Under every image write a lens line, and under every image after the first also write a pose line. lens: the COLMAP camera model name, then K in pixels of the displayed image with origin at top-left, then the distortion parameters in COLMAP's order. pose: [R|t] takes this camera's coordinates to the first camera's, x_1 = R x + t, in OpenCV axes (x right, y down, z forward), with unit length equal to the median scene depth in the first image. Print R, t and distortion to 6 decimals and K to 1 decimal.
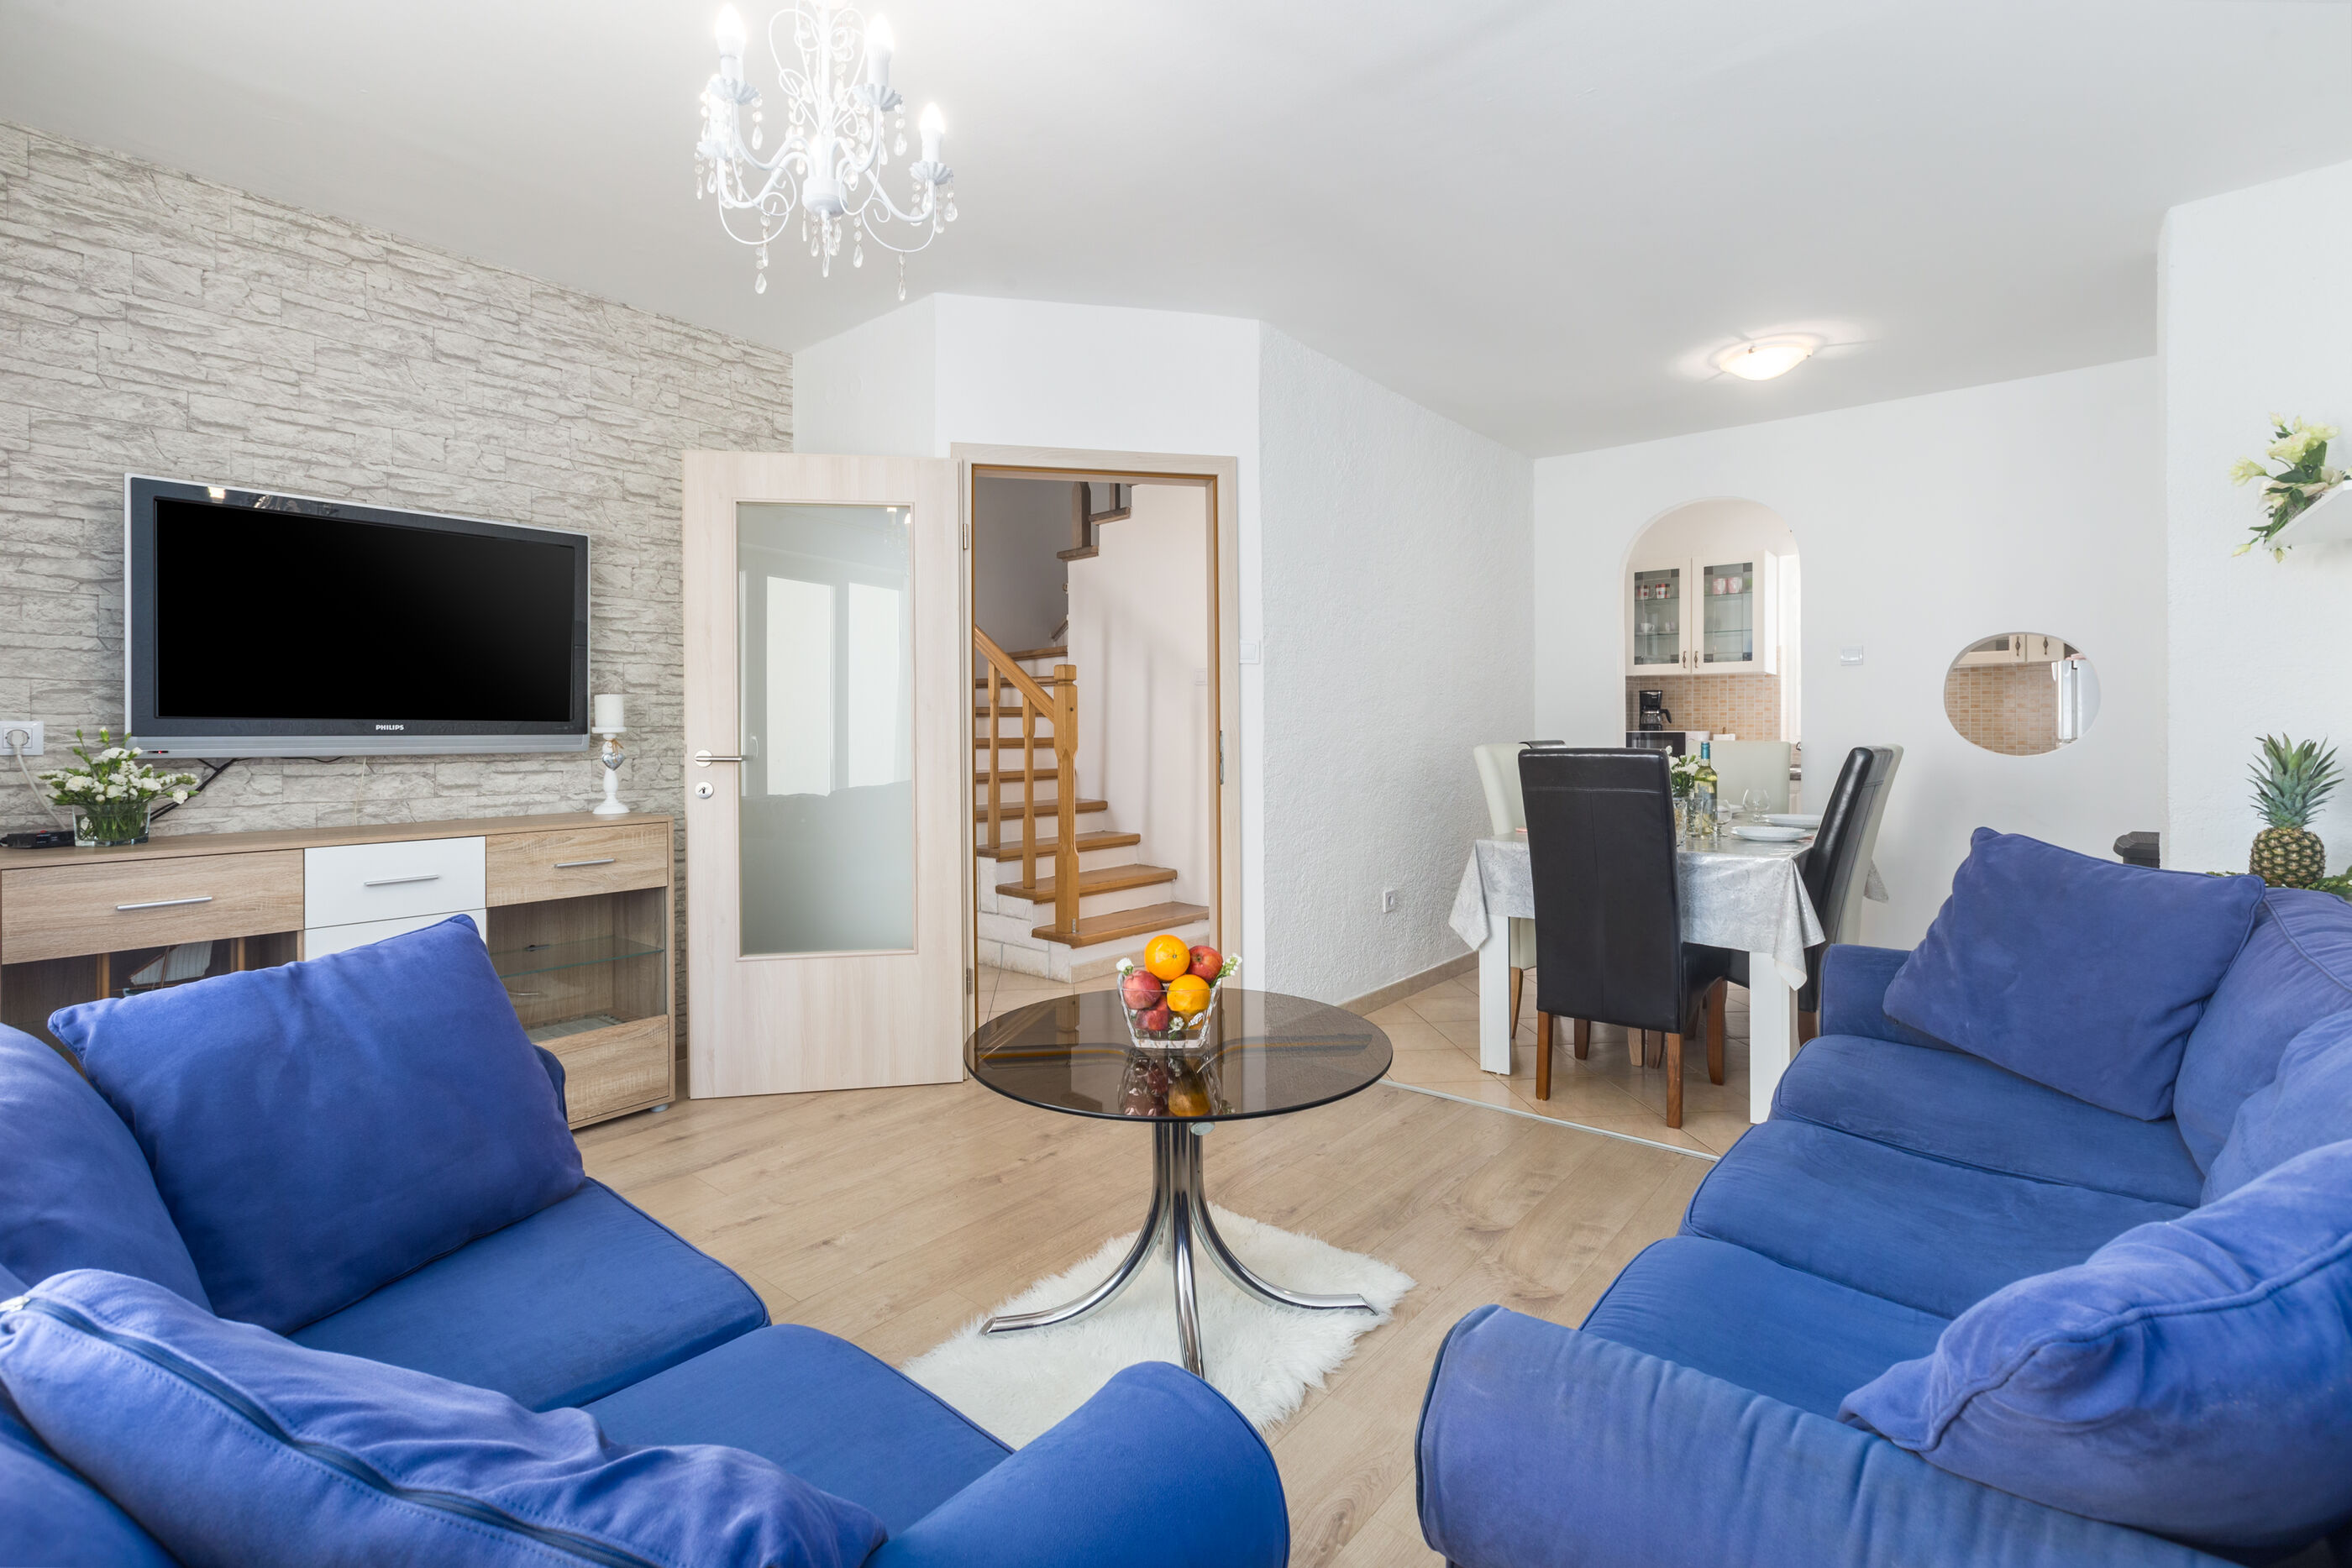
lens RADIAL K [[1064.0, 0, 1176.4], [0, 1064.0, 738.5], [0, 0, 1]] dist [0.030503, 0.000037]
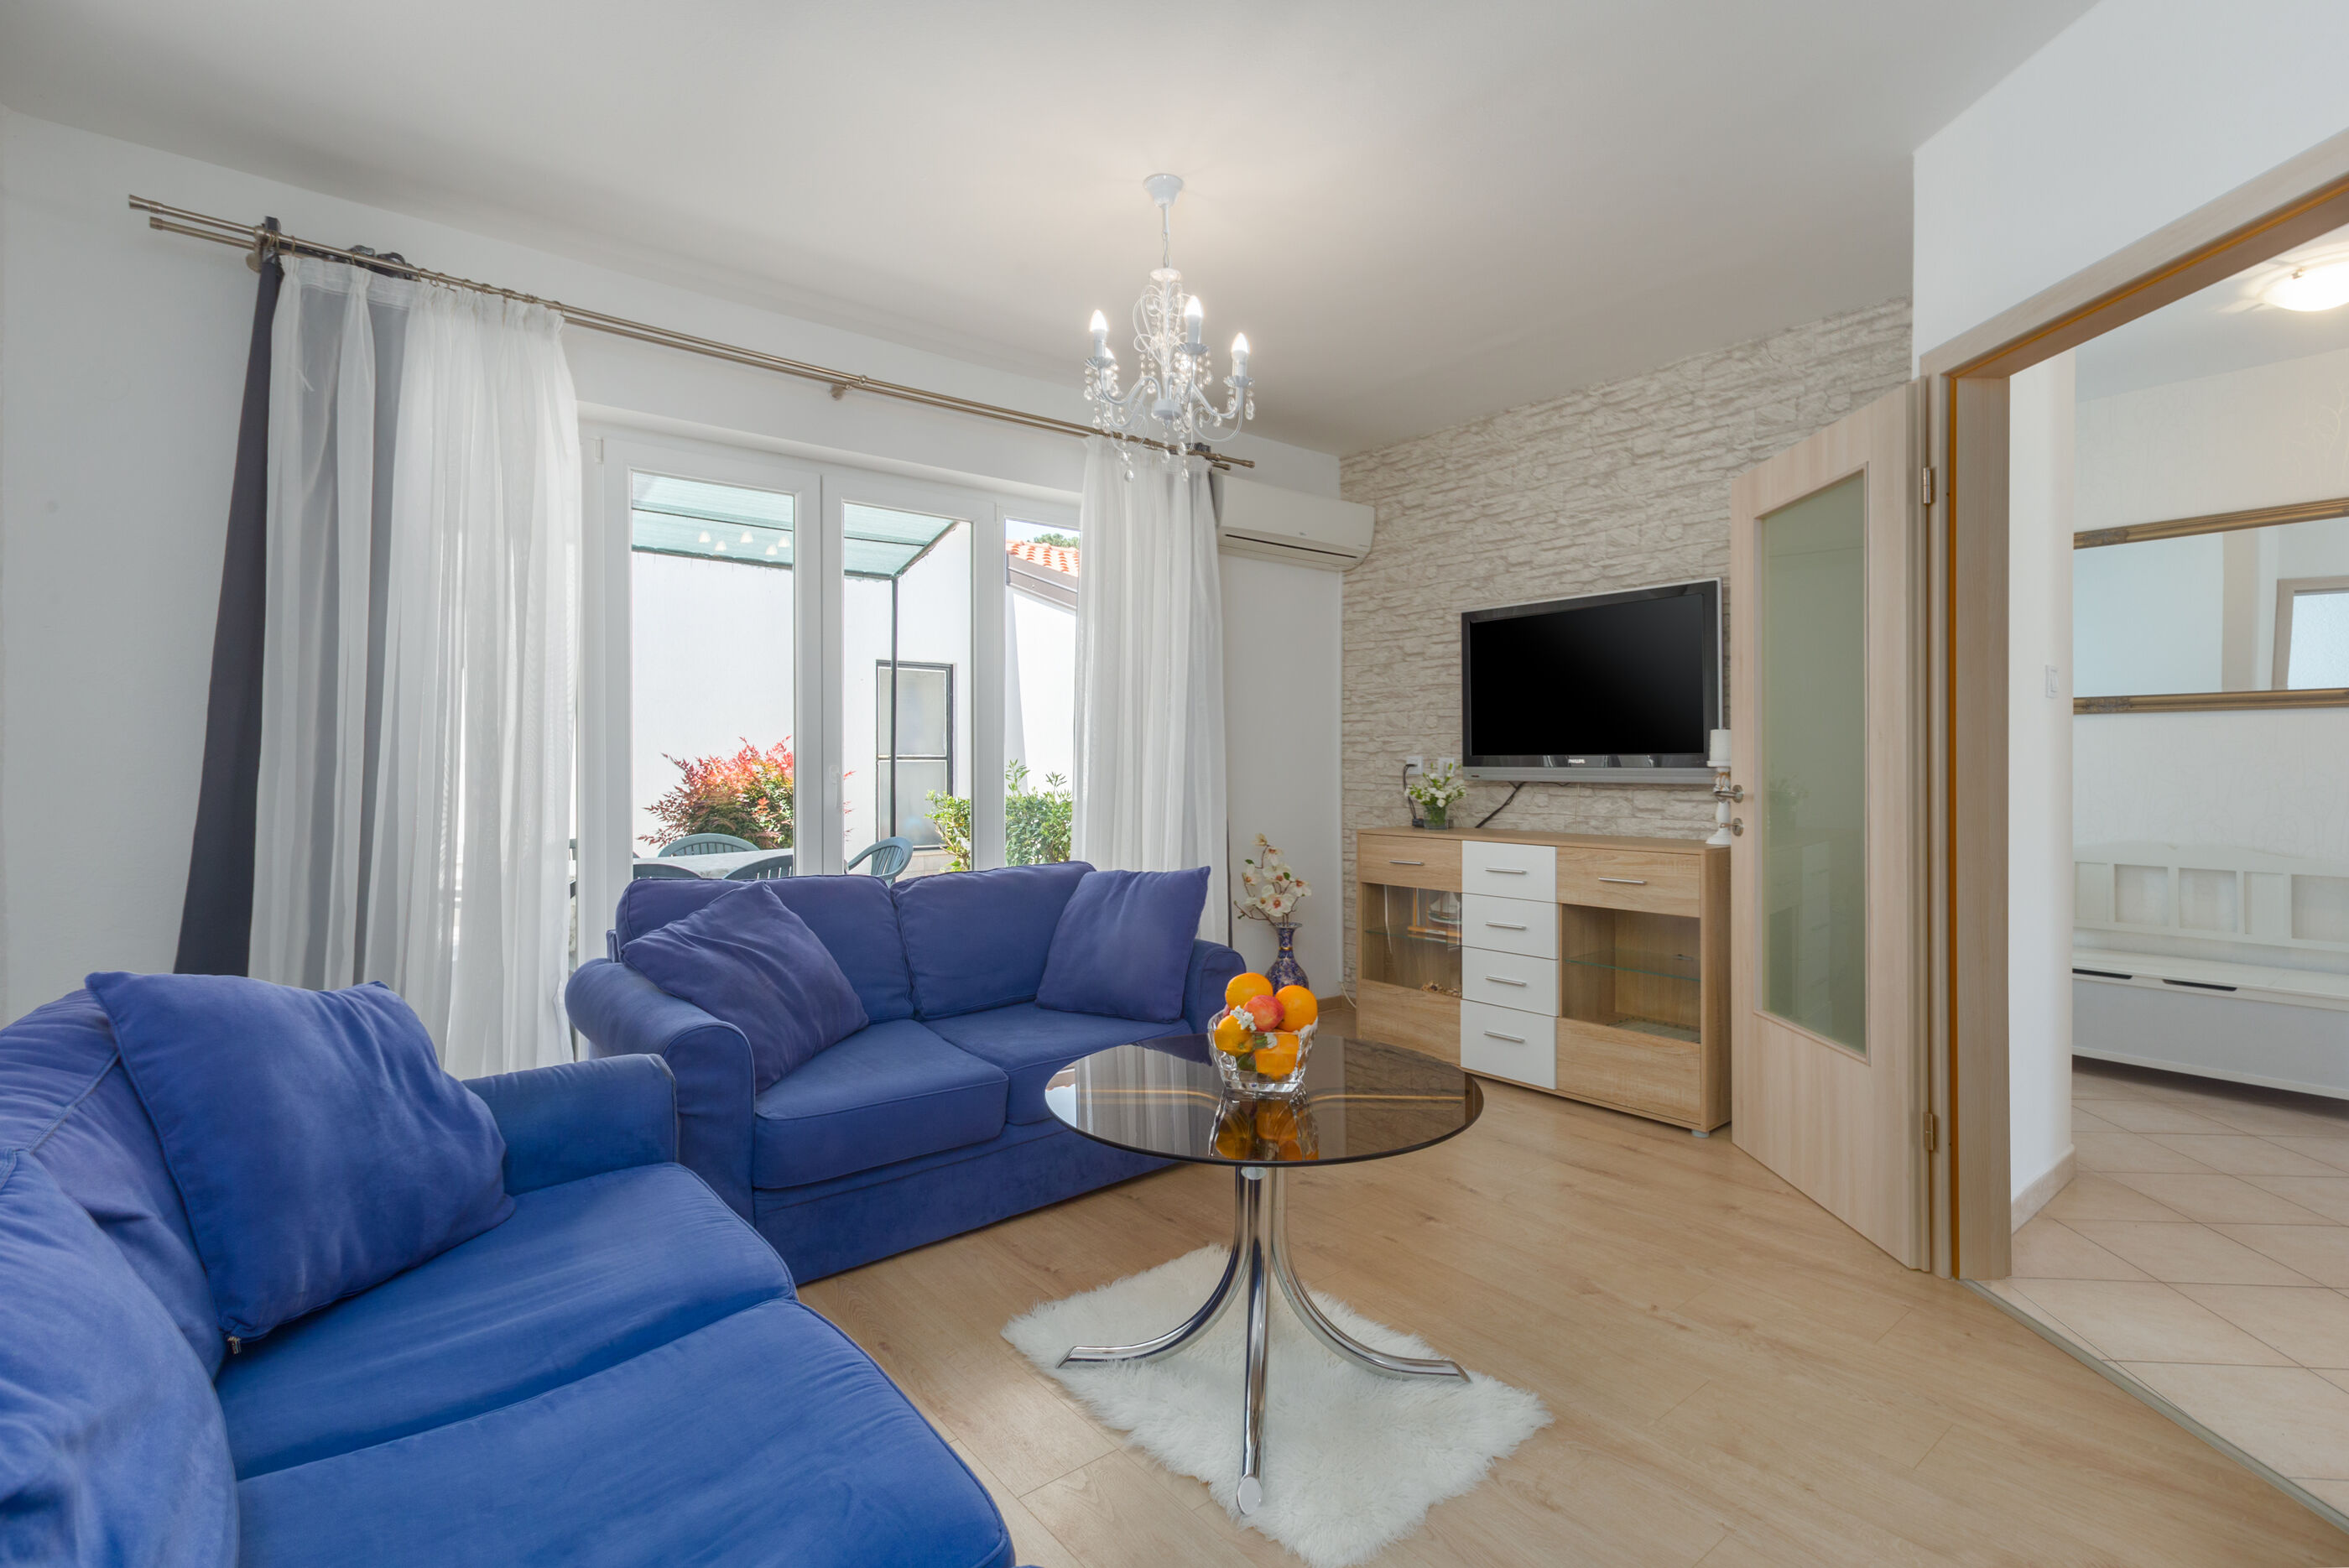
lens RADIAL K [[1084.7, 0, 1174.5], [0, 1084.7, 784.0], [0, 0, 1]] dist [-0.002040, -0.000275]
pose [[-0.190249, 0.020587, -0.981520, 0.653932], [-0.012130, 0.999654, 0.023319, -0.006863], [0.981661, 0.016342, -0.189933, 0.743567]]
